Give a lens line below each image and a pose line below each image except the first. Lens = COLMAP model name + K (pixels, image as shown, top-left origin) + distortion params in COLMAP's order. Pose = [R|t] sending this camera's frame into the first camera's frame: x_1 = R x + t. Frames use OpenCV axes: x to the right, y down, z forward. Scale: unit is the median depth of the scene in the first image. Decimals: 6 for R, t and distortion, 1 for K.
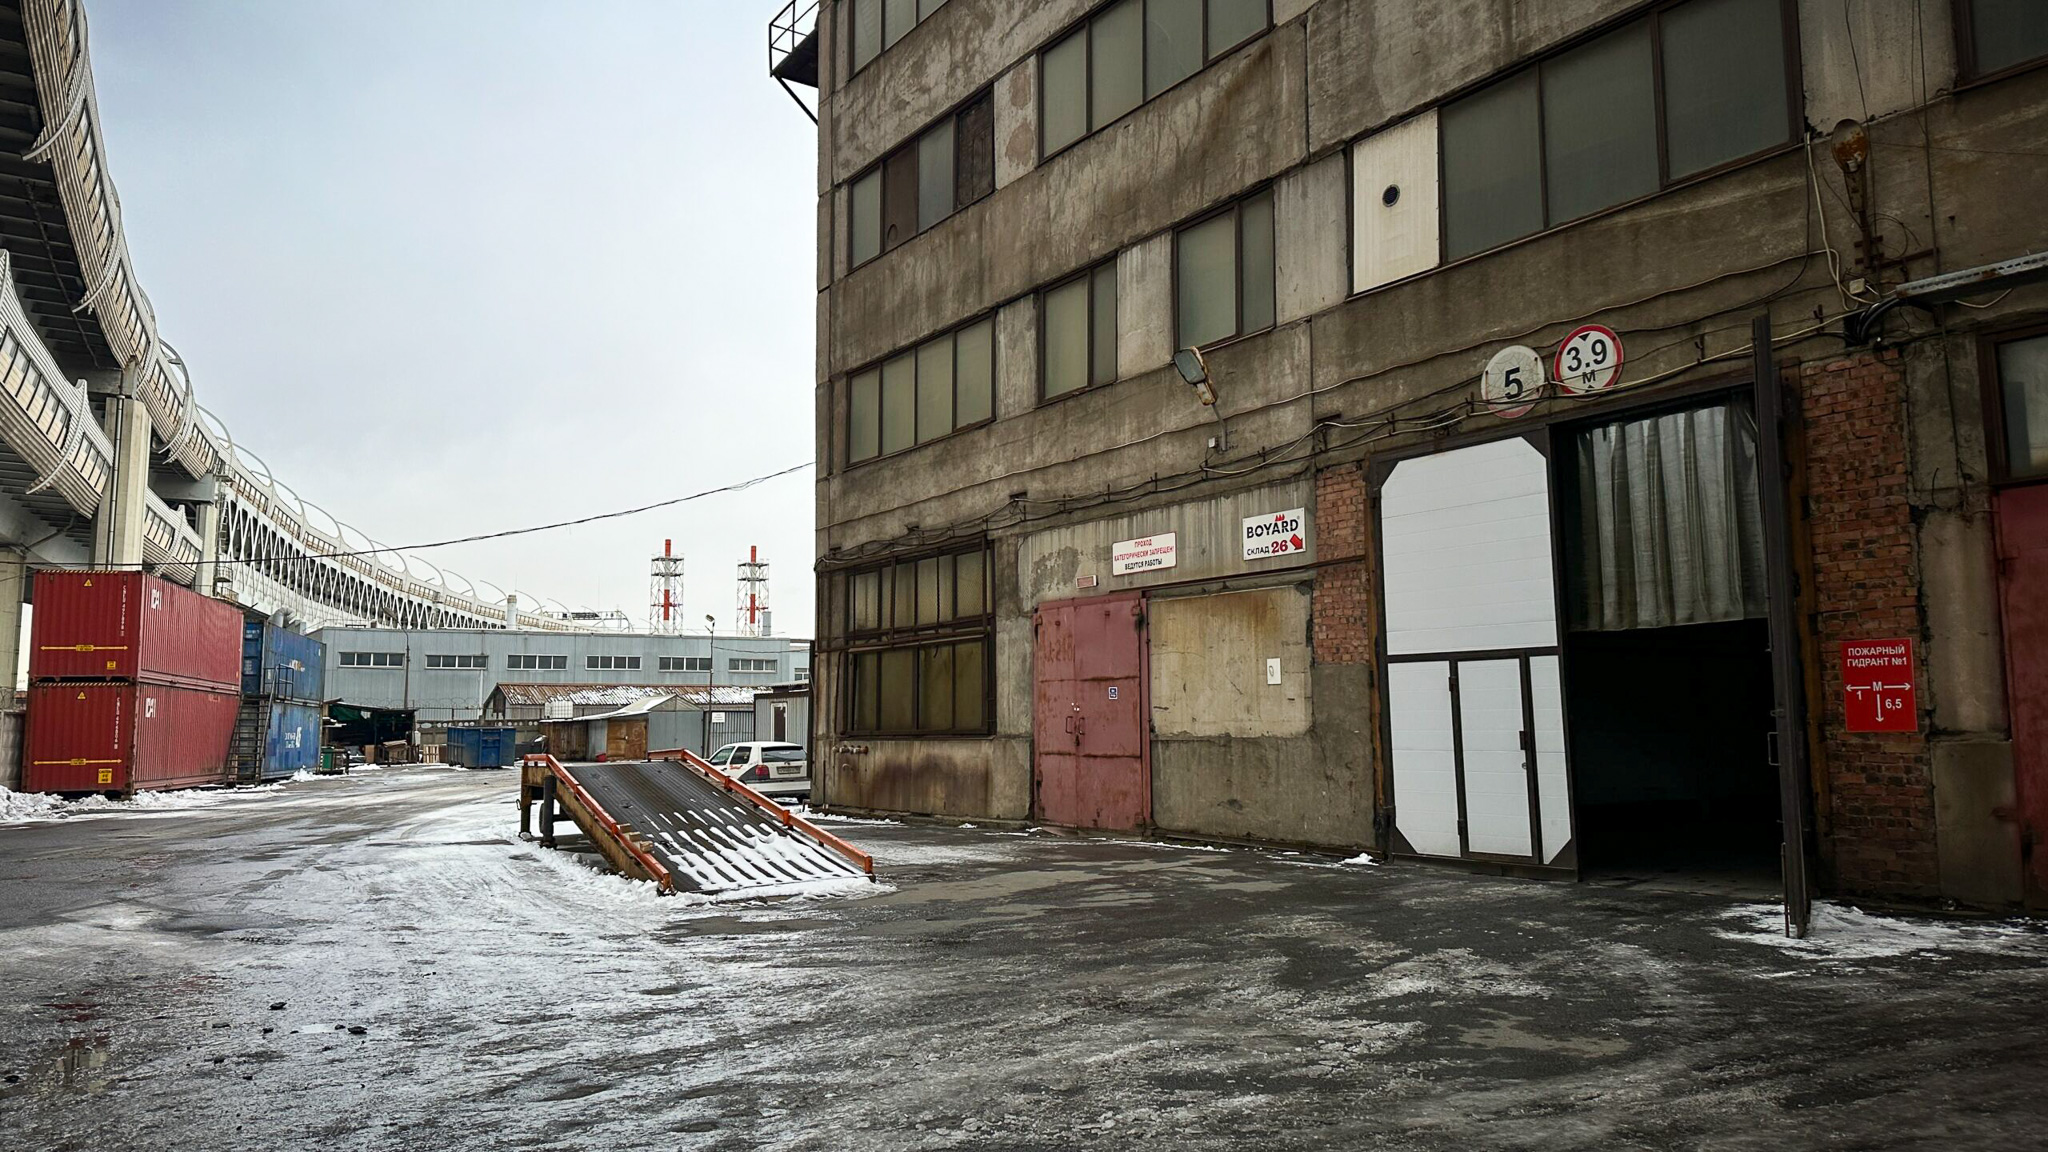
lens RADIAL K [[1440.7, 0, 1023.0], [0, 1440.7, 555.4], [0, 0, 1]] dist [0.124503, -0.165989]
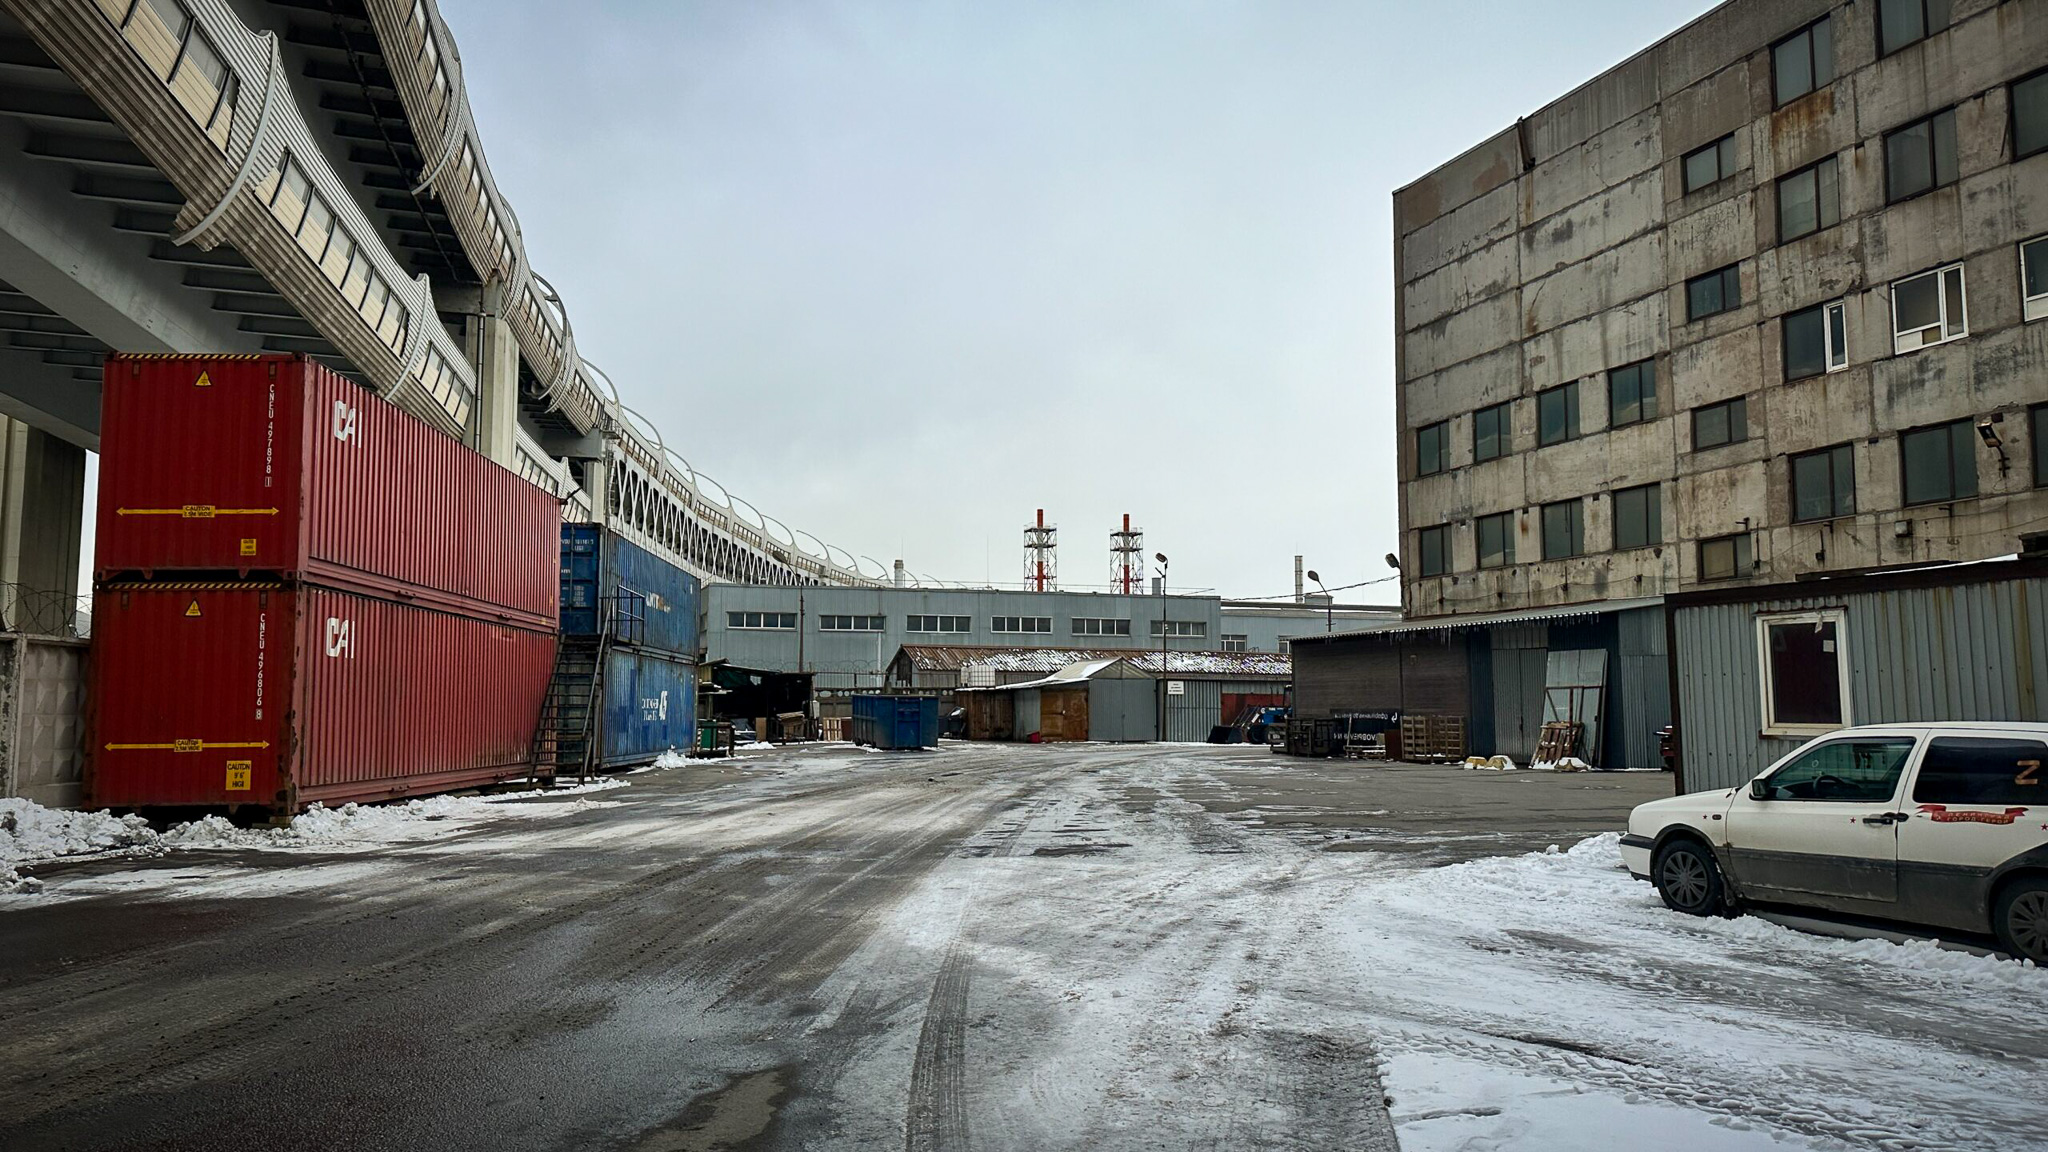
lens RADIAL K [[1447.7, 0, 1024.0], [0, 1447.7, 576.0], [0, 0, 1]] dist [0.257264, -0.516525]
pose [[0.971128, -0.014560, -0.238112, -0.256028], [0.021334, 0.999437, 0.025896, 0.077072], [0.237601, -0.030229, 0.970892, 0.586928]]
